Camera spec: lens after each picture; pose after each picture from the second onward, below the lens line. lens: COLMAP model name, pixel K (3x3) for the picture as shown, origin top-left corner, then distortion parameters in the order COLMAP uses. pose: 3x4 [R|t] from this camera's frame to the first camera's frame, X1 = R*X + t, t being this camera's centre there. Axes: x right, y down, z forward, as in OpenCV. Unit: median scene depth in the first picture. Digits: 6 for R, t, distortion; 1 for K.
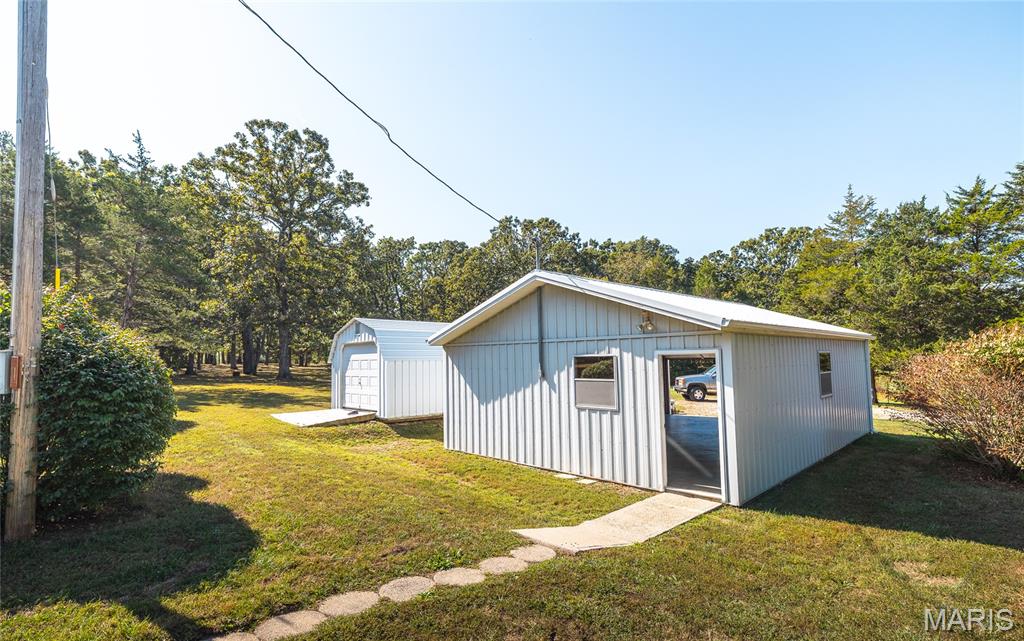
lens RADIAL K [[518.9, 0, 514.1], [0, 518.9, 324.3], [0, 0, 1]] dist [-0.002719, -0.000332]
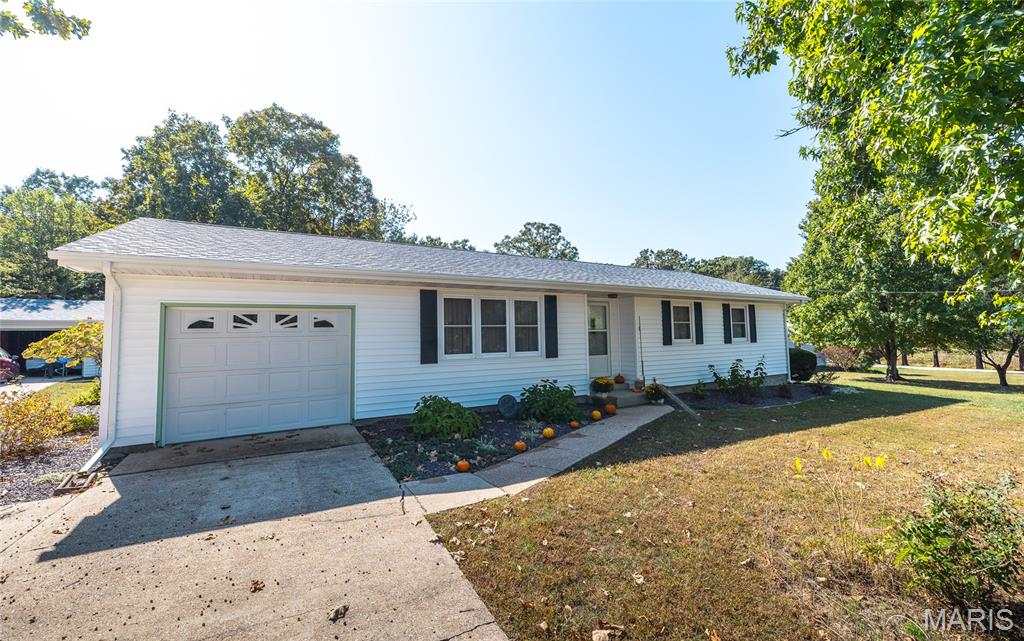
lens RADIAL K [[434.3, 0, 514.9], [0, 434.3, 318.5], [0, 0, 1]] dist [0.000566, 0.000787]
pose [[0.971470, -0.016089, -0.236618, -0.144000], [0.020508, 0.999658, 0.016227, -0.046650], [0.236276, -0.020617, 0.971467, -0.594683]]
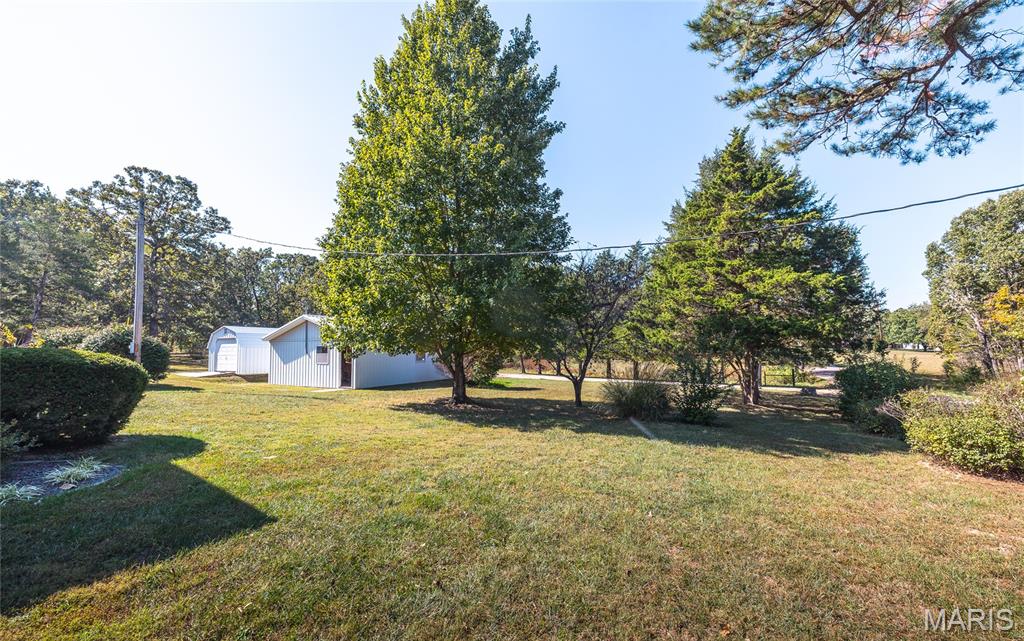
lens RADIAL K [[434.3, 0, 514.0], [0, 434.3, 325.8], [0, 0, 1]] dist [0.000566, 0.000787]
pose [[0.950694, 0.025196, 0.309106, 0.084631], [-0.028918, 0.999554, 0.007465, -0.020412], [-0.308780, -0.016035, 0.950998, -0.333183]]
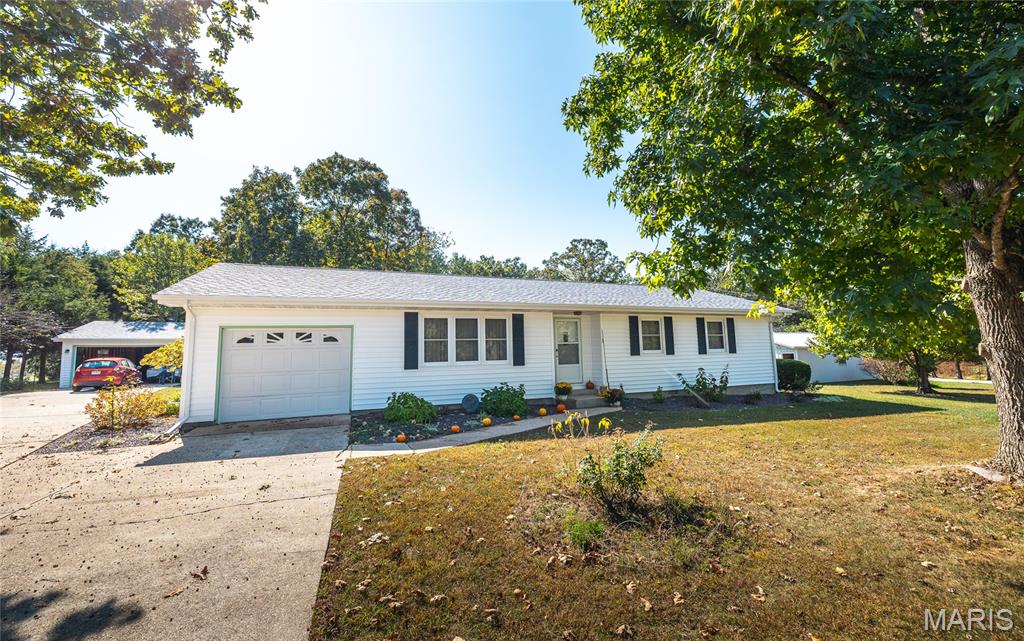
lens RADIAL K [[434.3, 0, 513.8], [0, 434.3, 313.3], [0, 0, 1]] dist [0.000566, 0.000787]
pose [[0.924794, -0.043999, -0.377915, -0.075407], [0.033870, 0.998868, -0.033410, -0.045995], [0.378957, 0.018098, 0.925237, -0.625885]]
